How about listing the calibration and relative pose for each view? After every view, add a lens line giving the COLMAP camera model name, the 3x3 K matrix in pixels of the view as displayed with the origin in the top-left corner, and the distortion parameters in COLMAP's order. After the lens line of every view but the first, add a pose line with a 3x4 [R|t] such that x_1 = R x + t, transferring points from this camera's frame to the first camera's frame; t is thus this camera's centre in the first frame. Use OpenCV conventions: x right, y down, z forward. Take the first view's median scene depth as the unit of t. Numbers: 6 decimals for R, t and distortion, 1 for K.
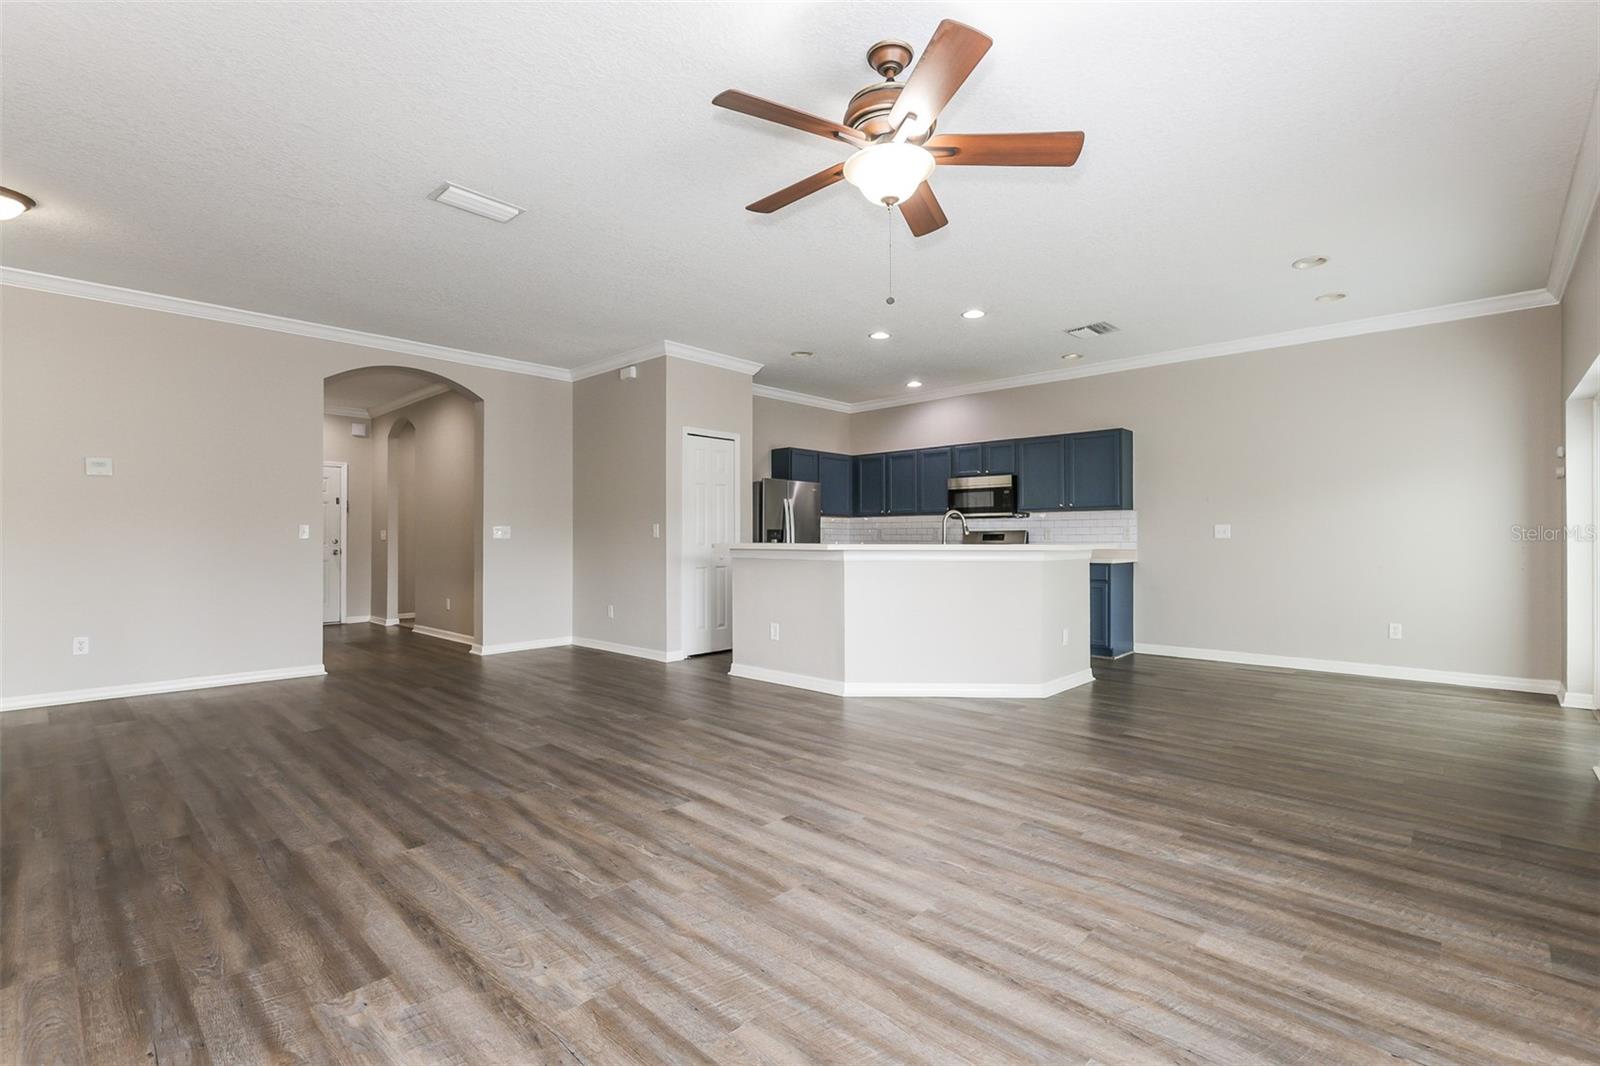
lens RADIAL K [[725.4, 0, 827.1], [0, 725.4, 543.7], [0, 0, 1]] dist [-0.000219, 0.001016]
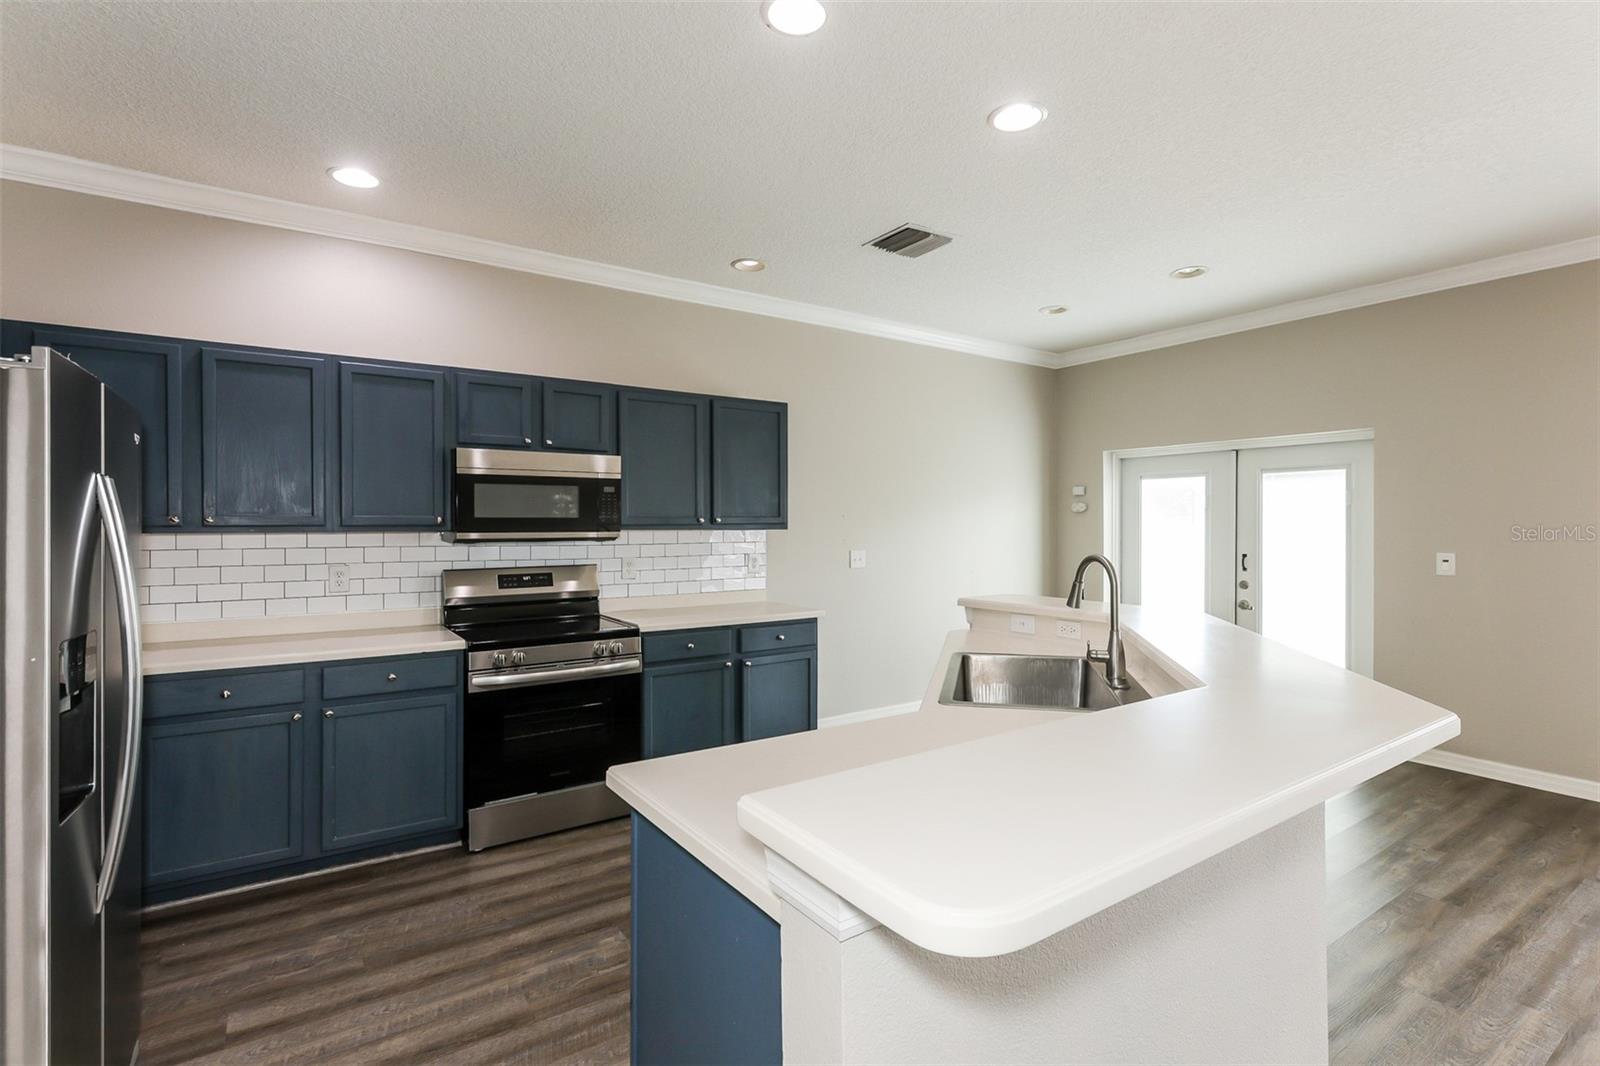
lens RADIAL K [[725.4, 0, 804.4], [0, 725.4, 532.6], [0, 0, 1]] dist [-0.000219, 0.001016]
pose [[0.246177, -0.009005, 0.969183, -0.202105], [0.010894, 0.999919, 0.006523, -0.045776], [-0.969164, 0.008952, 0.246255, 0.778607]]
